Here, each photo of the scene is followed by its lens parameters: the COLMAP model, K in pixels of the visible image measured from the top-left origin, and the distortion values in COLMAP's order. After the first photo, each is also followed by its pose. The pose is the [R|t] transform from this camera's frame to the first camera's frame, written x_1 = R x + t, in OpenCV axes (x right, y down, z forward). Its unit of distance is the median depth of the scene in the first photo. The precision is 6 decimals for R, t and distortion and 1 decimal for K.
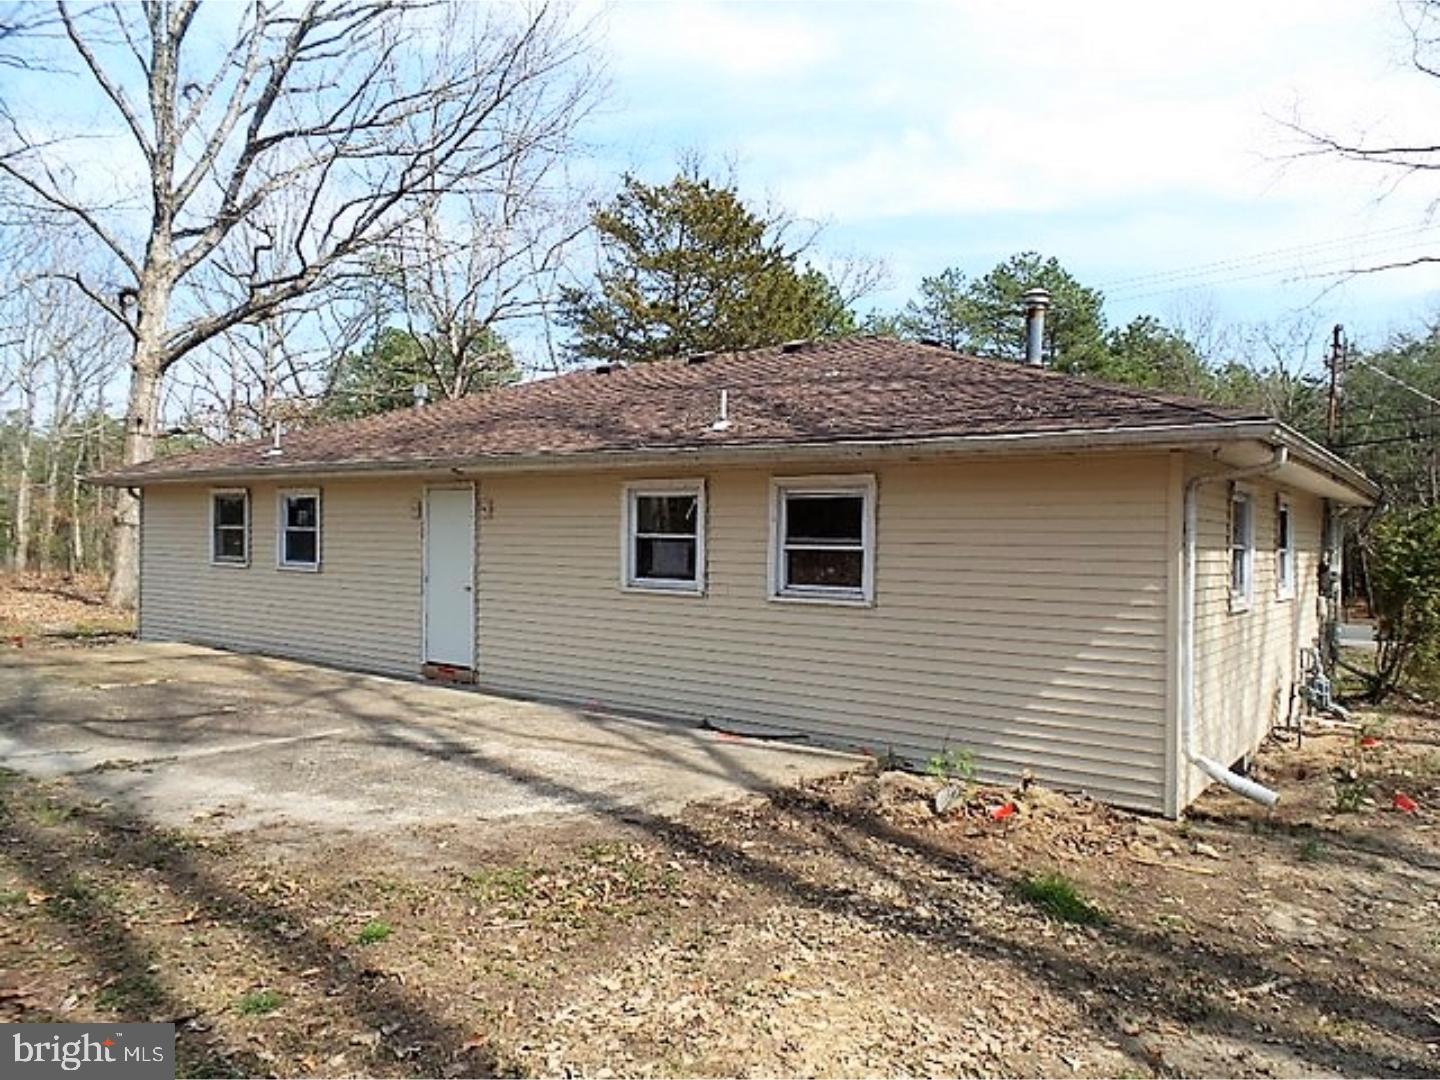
lens RADIAL K [[1010.7, 0, 727.6], [0, 1010.7, 545.7], [0, 0, 1]] dist [0.007892, 0.007286]
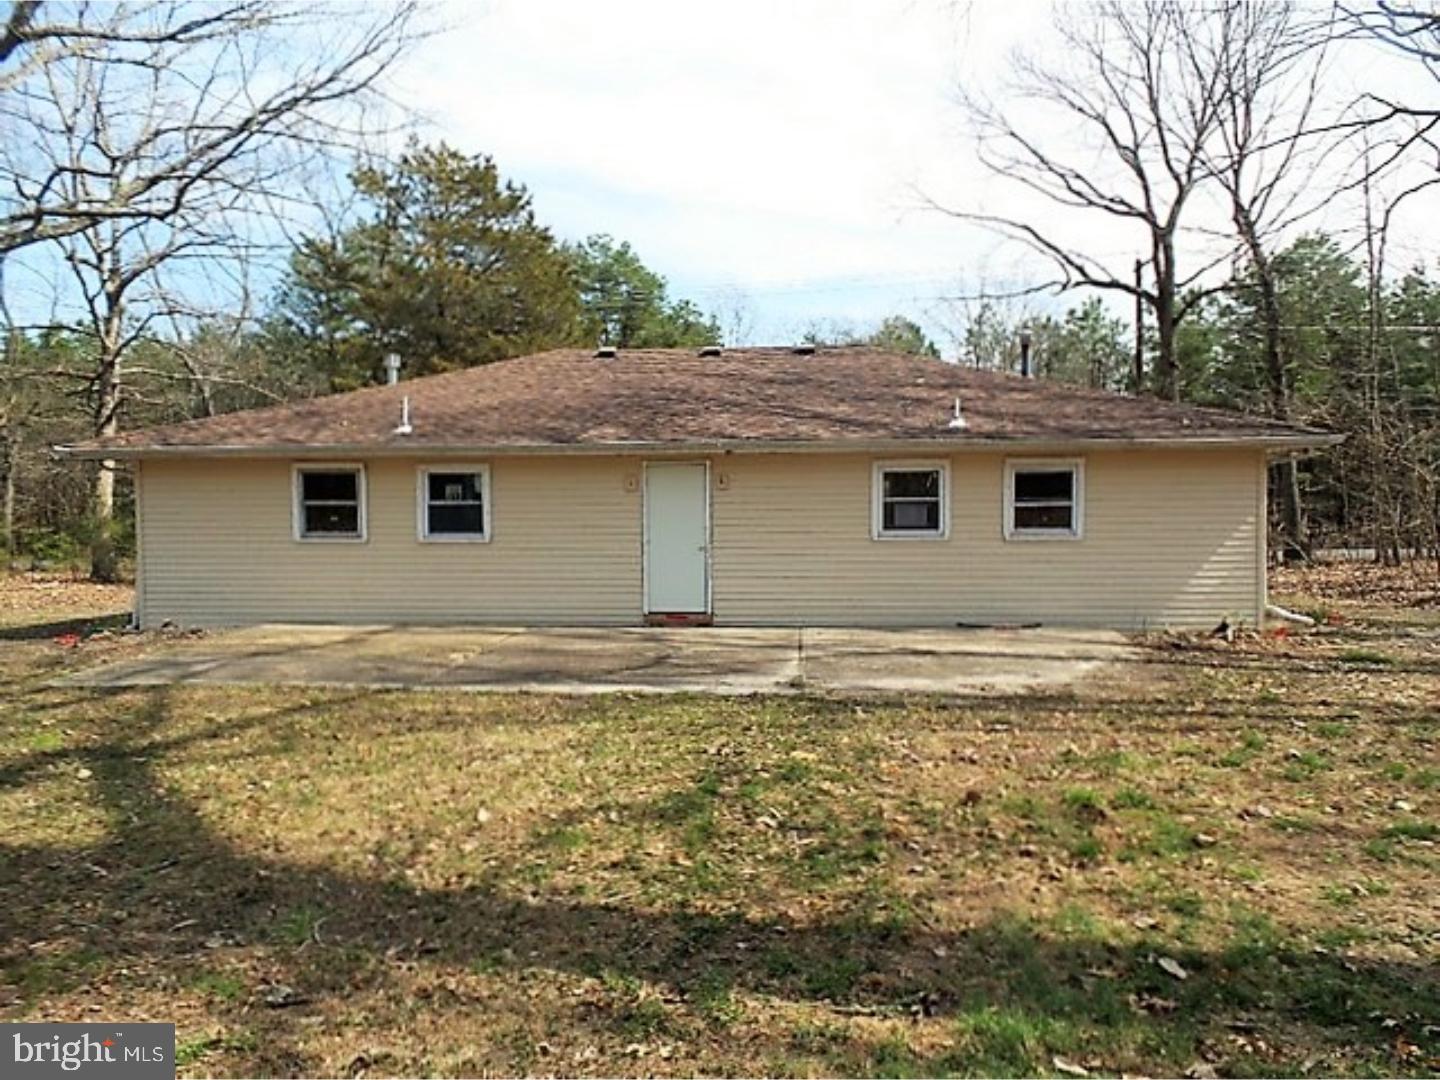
lens RADIAL K [[1010.7, 0, 727.6], [0, 1010.7, 545.7], [0, 0, 1]] dist [0.007892, 0.007286]
pose [[0.830904, -0.051831, 0.553997, -0.890488], [0.025992, 0.998181, 0.054406, -0.024452], [-0.555808, -0.030807, 0.830739, -0.024701]]
